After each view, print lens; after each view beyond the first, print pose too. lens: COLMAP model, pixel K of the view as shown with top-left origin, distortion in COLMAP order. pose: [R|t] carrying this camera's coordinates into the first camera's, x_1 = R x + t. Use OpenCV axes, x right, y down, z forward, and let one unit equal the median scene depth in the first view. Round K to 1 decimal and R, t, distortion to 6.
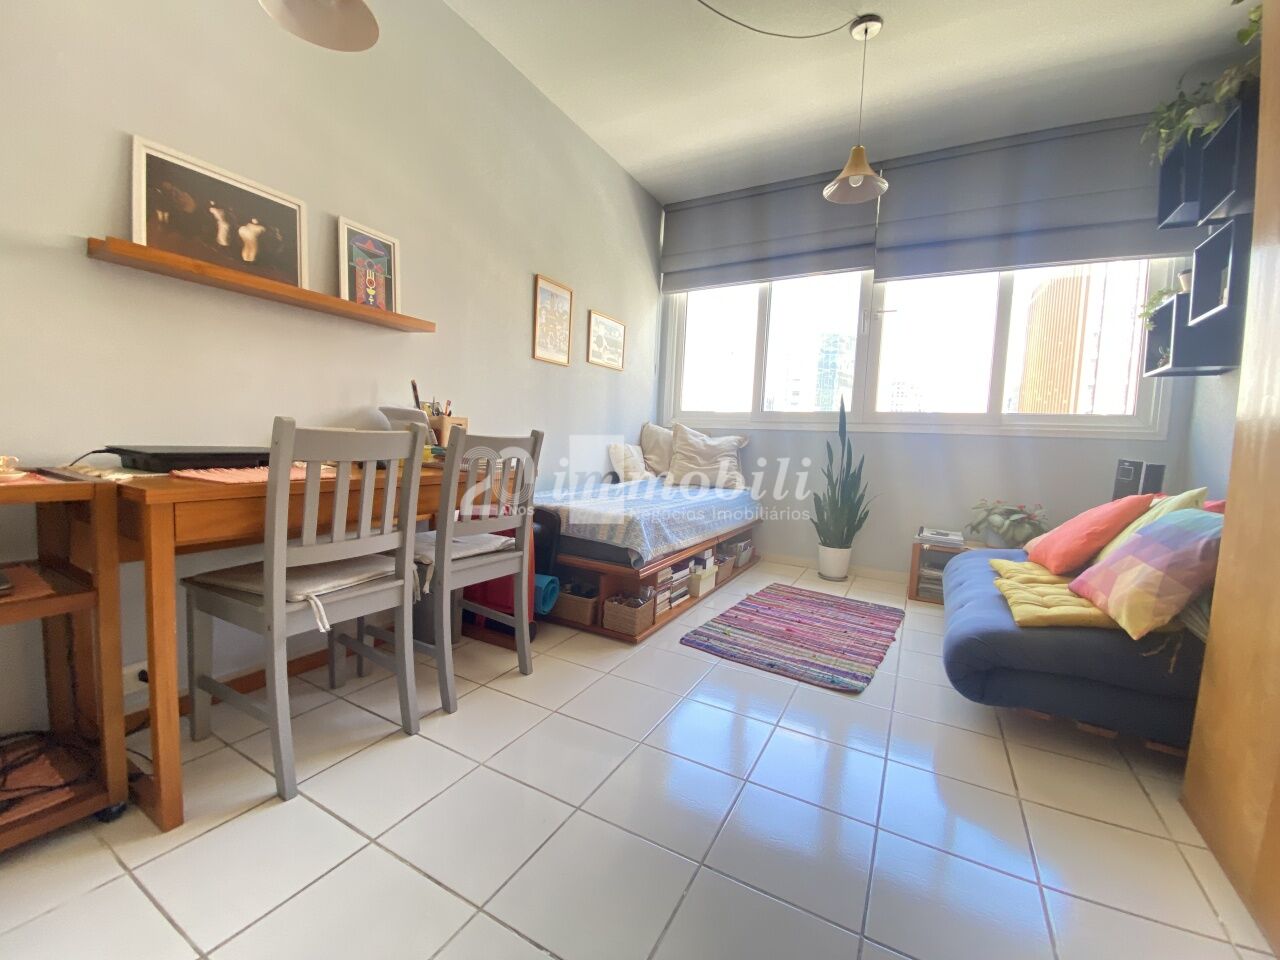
lens RADIAL K [[514.3, 0, 630.0], [0, 514.3, 475.4], [0, 0, 1]] dist [0.001903, -0.006703]
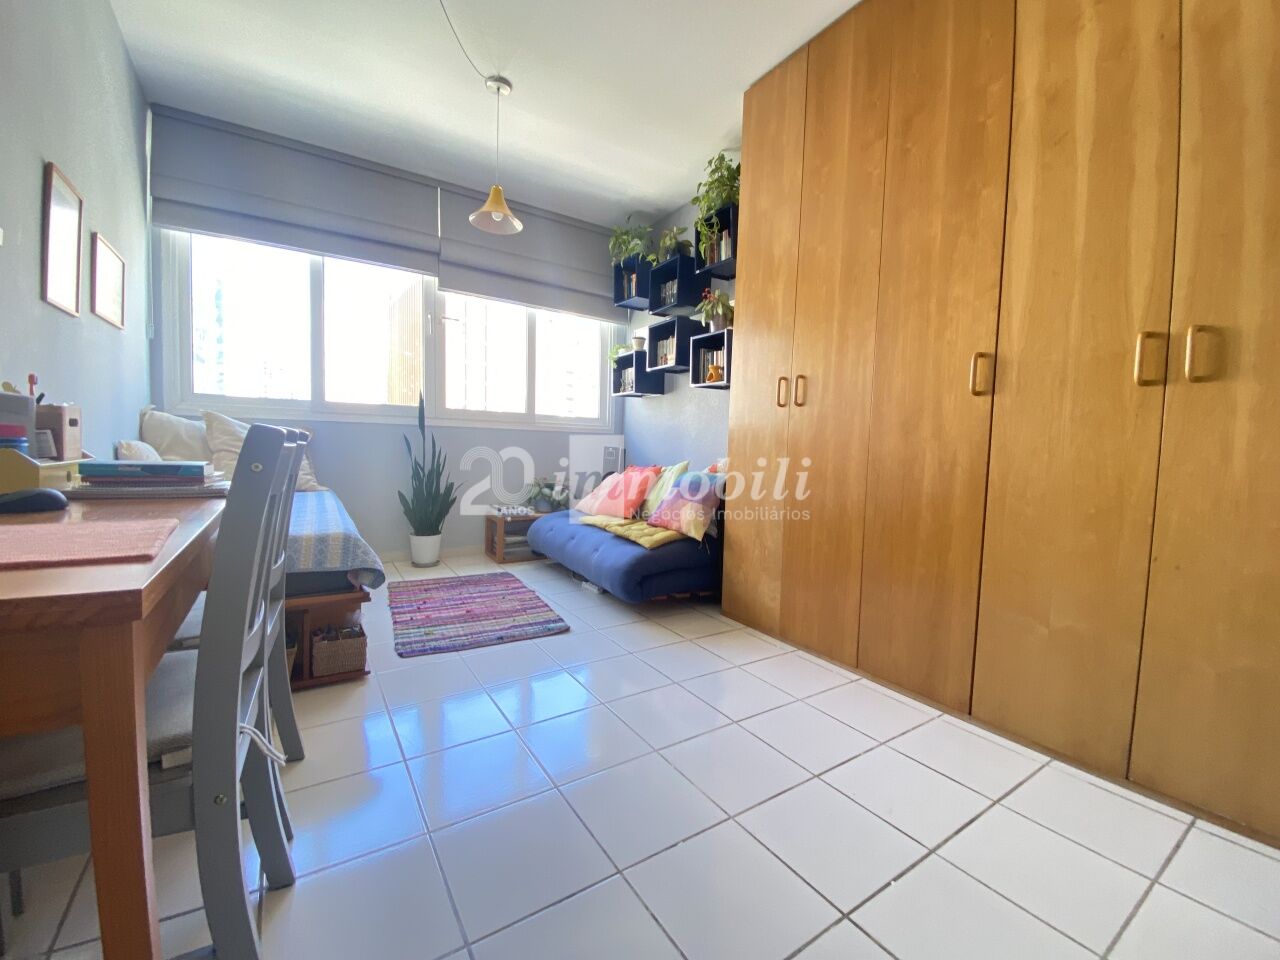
lens RADIAL K [[514.3, 0, 638.4], [0, 514.3, 477.3], [0, 0, 1]] dist [0.001903, -0.006703]
pose [[0.449891, -0.083302, 0.889190, -0.448573], [0.055952, 0.996314, 0.065028, -0.031406], [-0.891329, 0.020496, 0.452894, 0.169349]]
